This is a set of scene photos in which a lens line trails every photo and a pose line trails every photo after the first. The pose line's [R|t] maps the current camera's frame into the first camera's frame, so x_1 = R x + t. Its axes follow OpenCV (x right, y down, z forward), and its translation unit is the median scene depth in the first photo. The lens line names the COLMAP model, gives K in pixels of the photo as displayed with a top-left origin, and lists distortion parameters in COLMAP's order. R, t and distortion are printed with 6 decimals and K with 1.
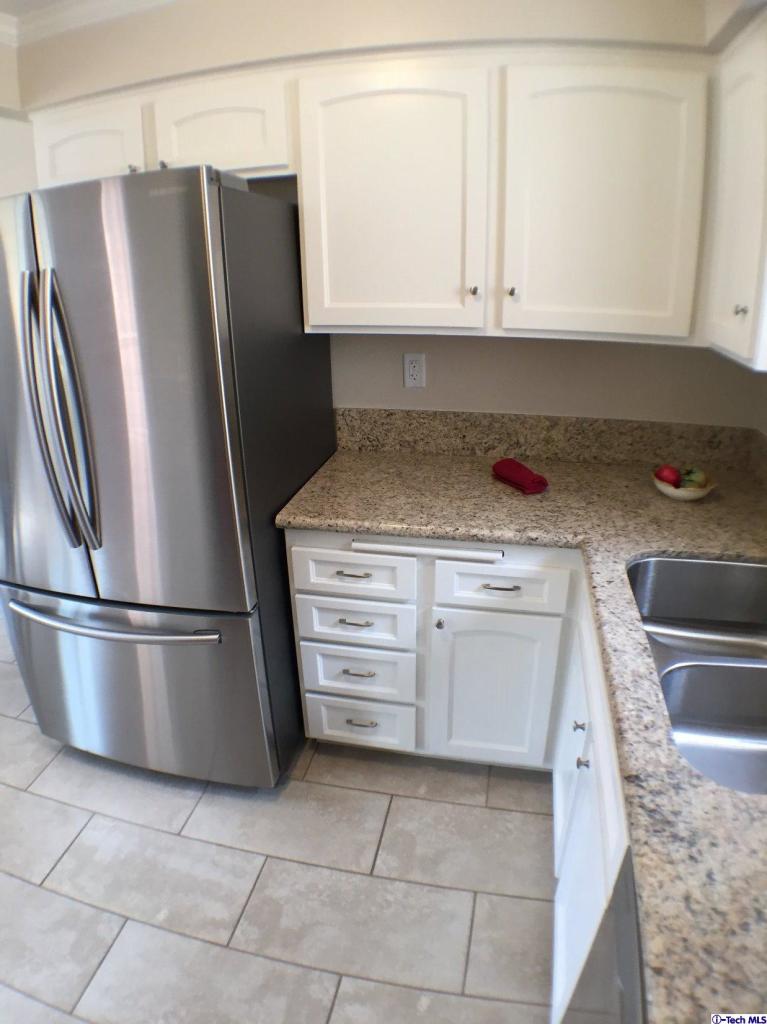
lens RADIAL K [[612.0, 0, 387.8], [0, 612.0, 507.6], [0, 0, 1]] dist [-0.161455, 0.018784]
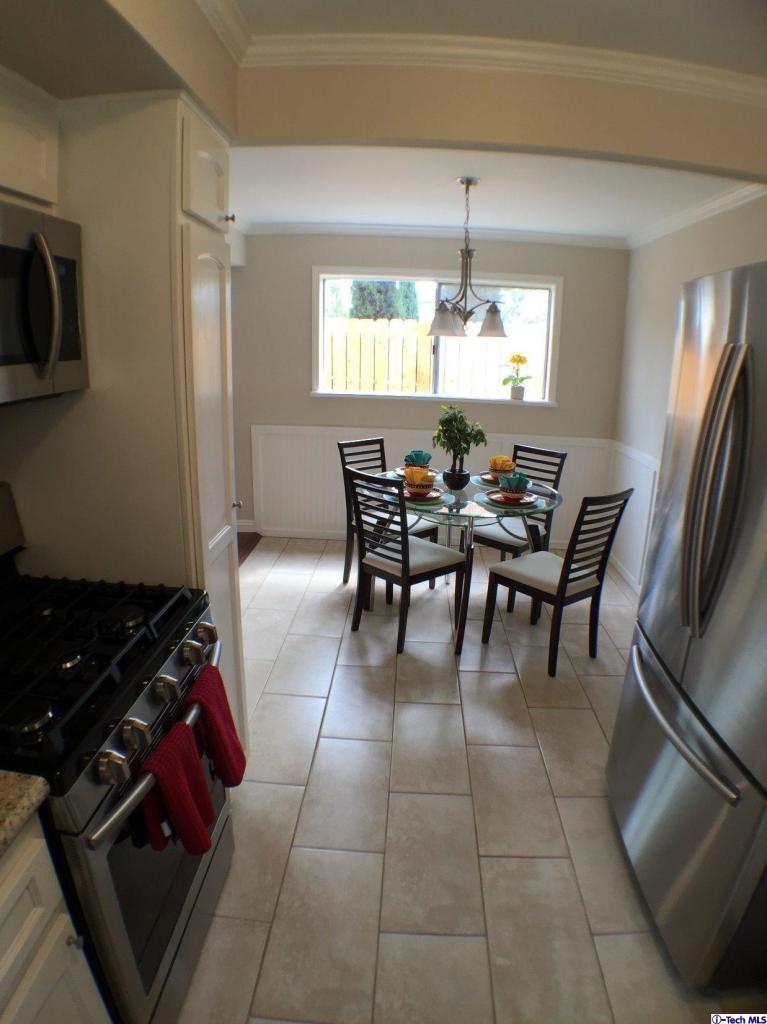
lens RADIAL K [[612.0, 0, 387.8], [0, 612.0, 507.6], [0, 0, 1]] dist [-0.161455, 0.018784]
pose [[0.168913, 0.277120, -0.945872, 0.397976], [-0.404537, 0.894597, 0.189856, -0.151676], [0.898787, 0.350571, 0.263214, 0.387362]]
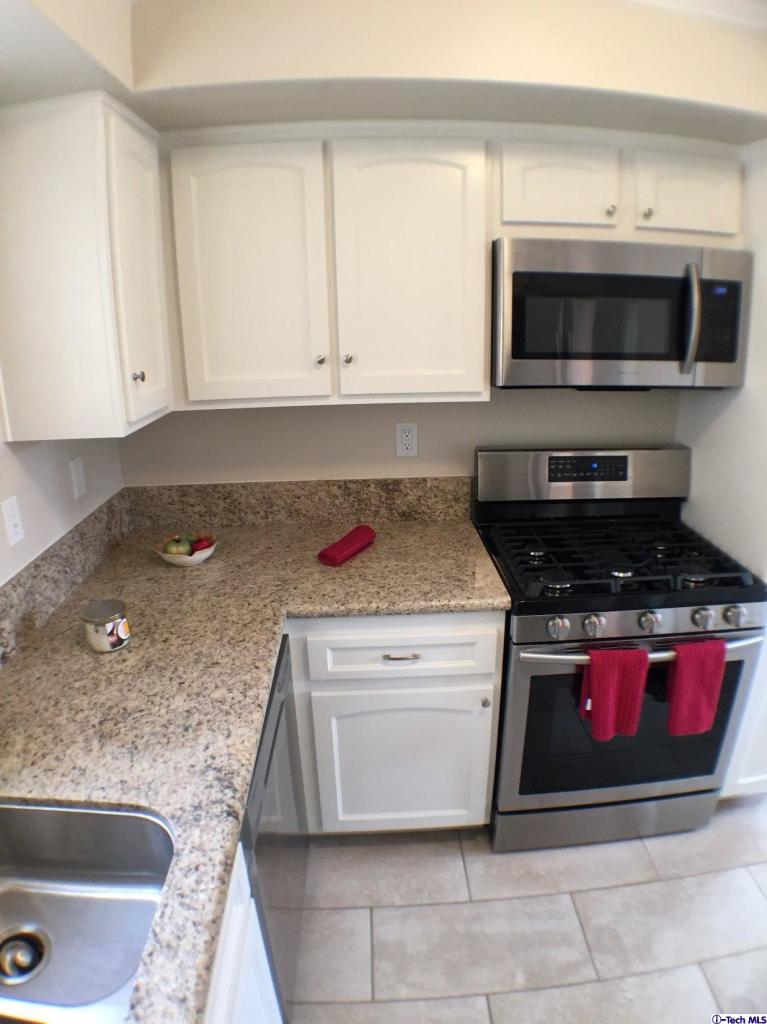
lens RADIAL K [[612.0, 0, 387.8], [0, 612.0, 507.6], [0, 0, 1]] dist [-0.161455, 0.018784]
pose [[-0.969394, 0.103507, -0.222625, 0.259179], [-0.065771, 0.764153, 0.641674, -0.583370], [0.236537, 0.636677, -0.733957, 1.214527]]
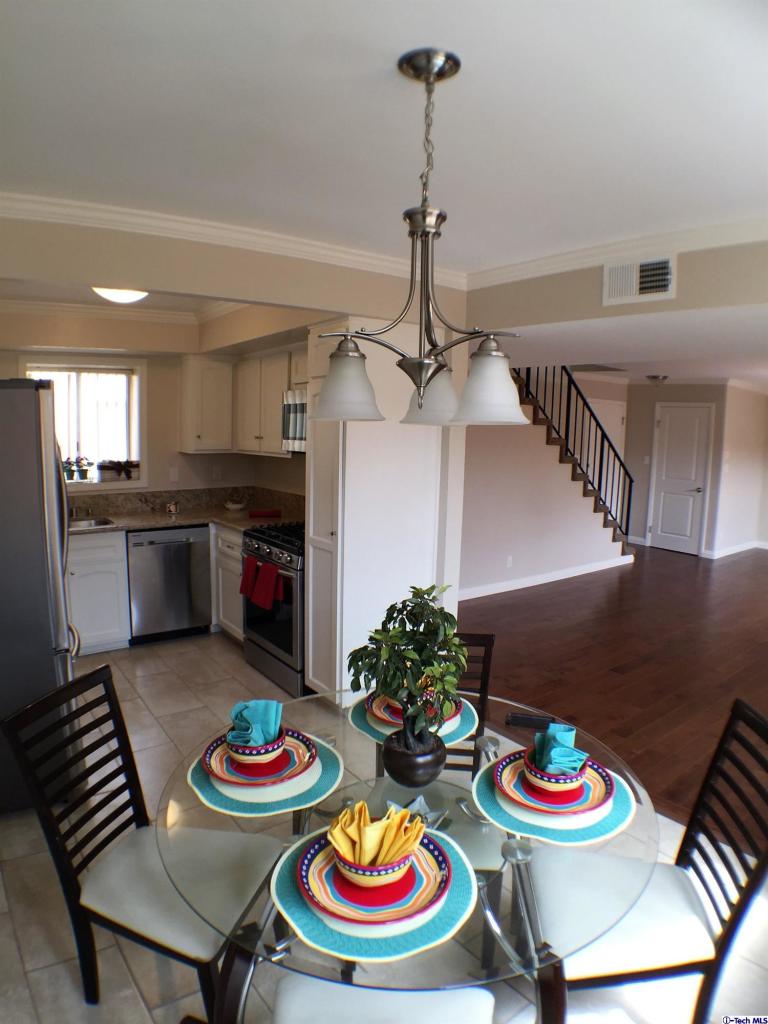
lens RADIAL K [[612.0, 0, 388.3], [0, 612.0, 507.6], [0, 0, 1]] dist [-0.161455, 0.018784]
pose [[-0.751648, -0.088503, 0.653600, -3.701901], [0.244347, 0.883081, 0.400578, -0.914143], [-0.612633, 0.460799, -0.642141, 2.215102]]
